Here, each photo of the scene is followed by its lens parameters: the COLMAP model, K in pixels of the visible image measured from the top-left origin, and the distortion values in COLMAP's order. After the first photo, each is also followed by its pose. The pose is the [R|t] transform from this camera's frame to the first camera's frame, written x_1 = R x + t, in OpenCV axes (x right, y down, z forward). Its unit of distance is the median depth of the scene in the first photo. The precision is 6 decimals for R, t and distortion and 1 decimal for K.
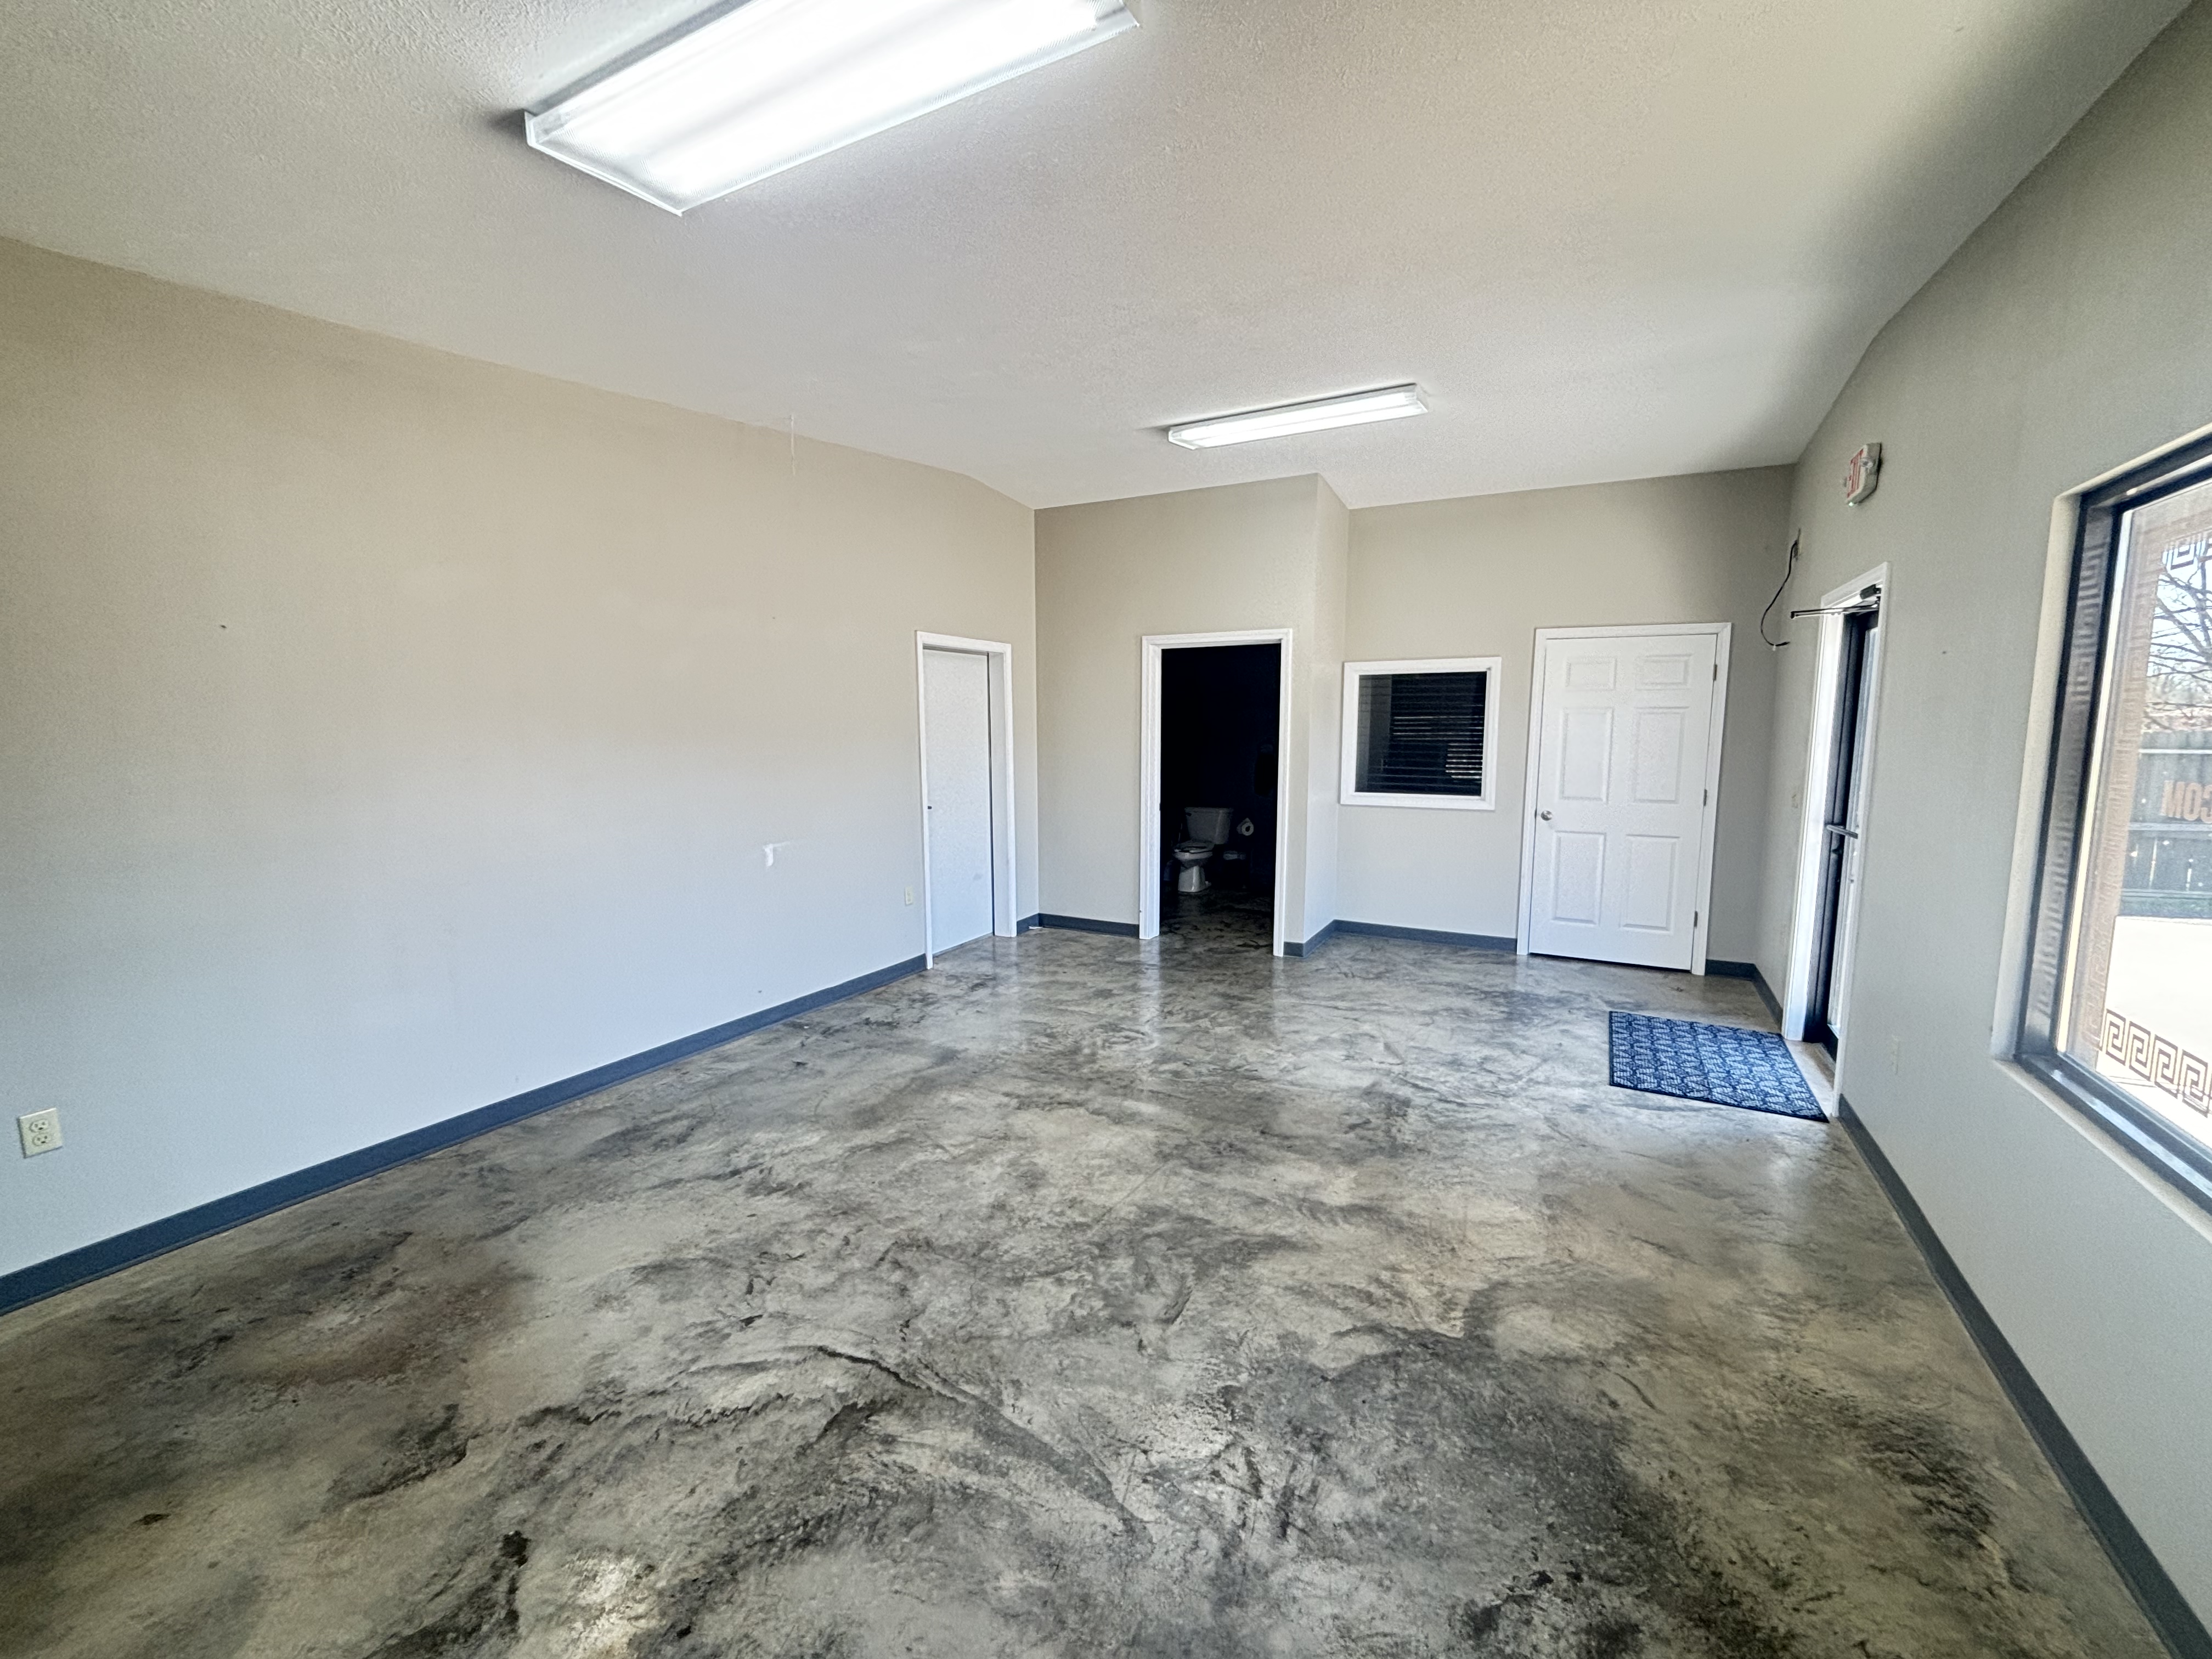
lens RADIAL K [[894.4, 0, 1106.0], [0, 894.4, 829.5], [0, 0, 1]] dist [-0.009439, -0.000186]
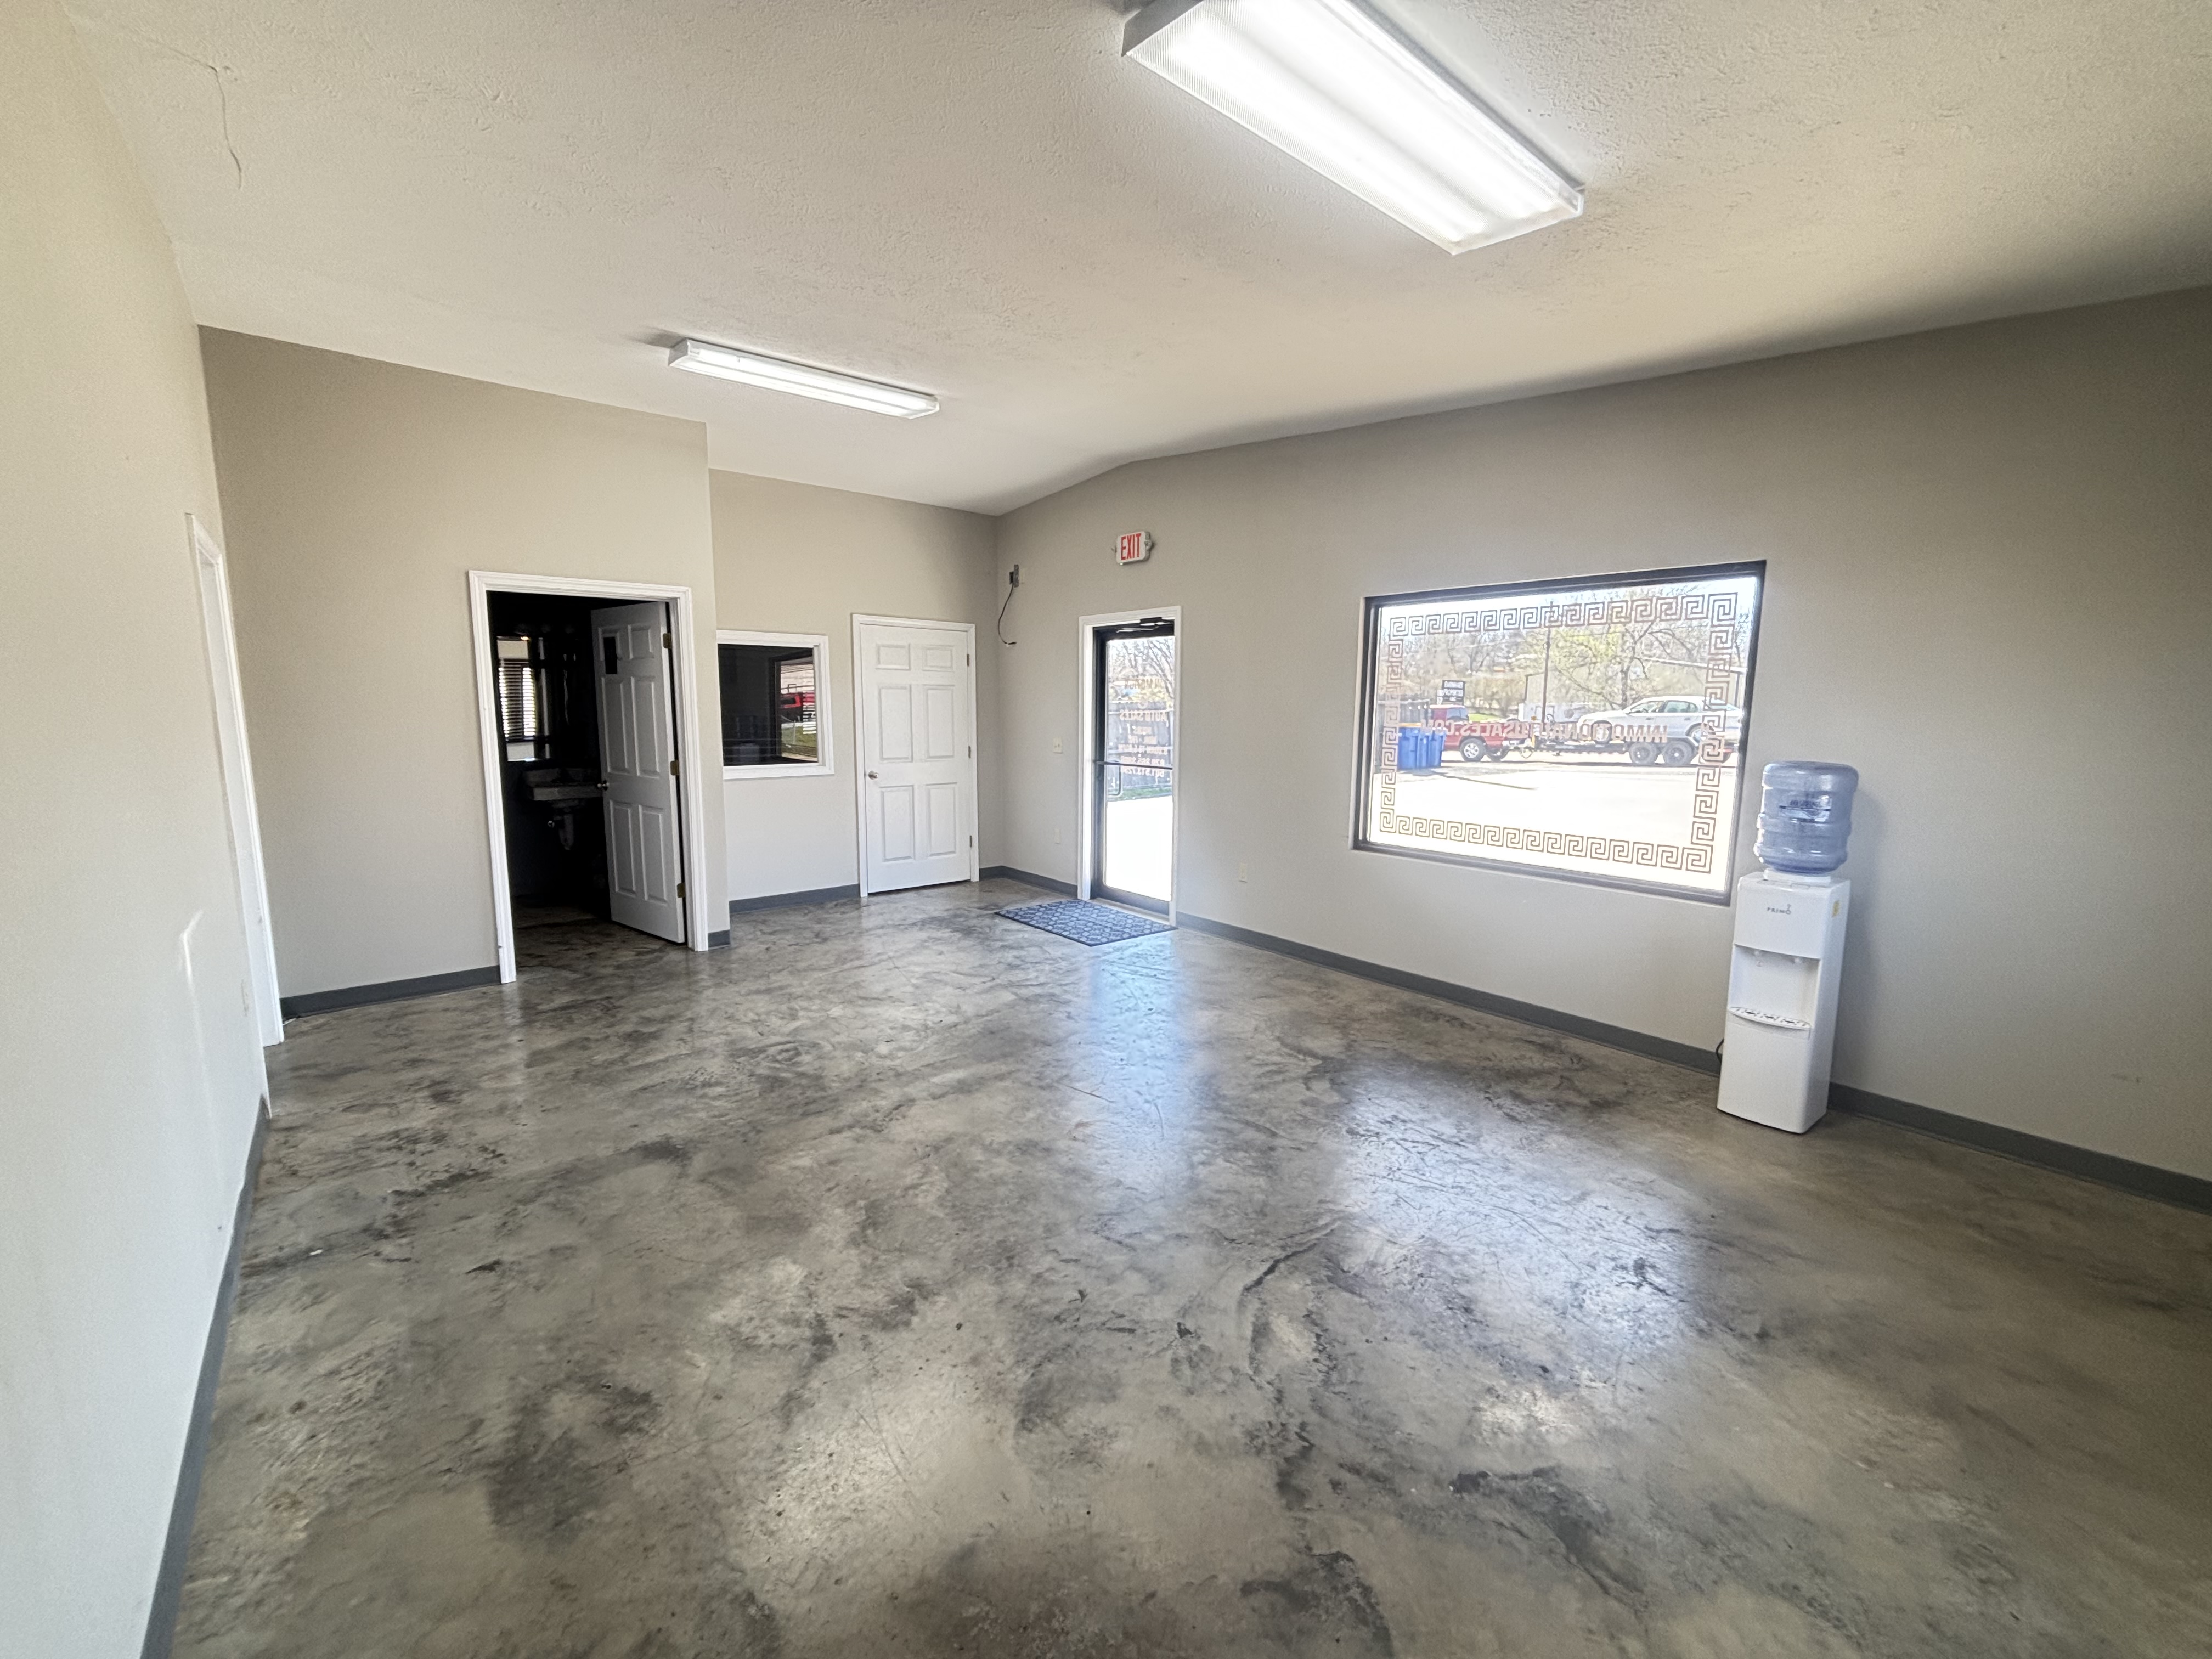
lens RADIAL K [[886.8, 0, 1106.0], [0, 886.8, 829.5], [0, 0, 1]] dist [-0.024005, -0.000117]
pose [[0.394329, -0.135531, 0.908920, -0.688550], [0.111071, 0.988843, 0.099261, -0.038389], [-0.912232, 0.061813, 0.404983, 0.385163]]
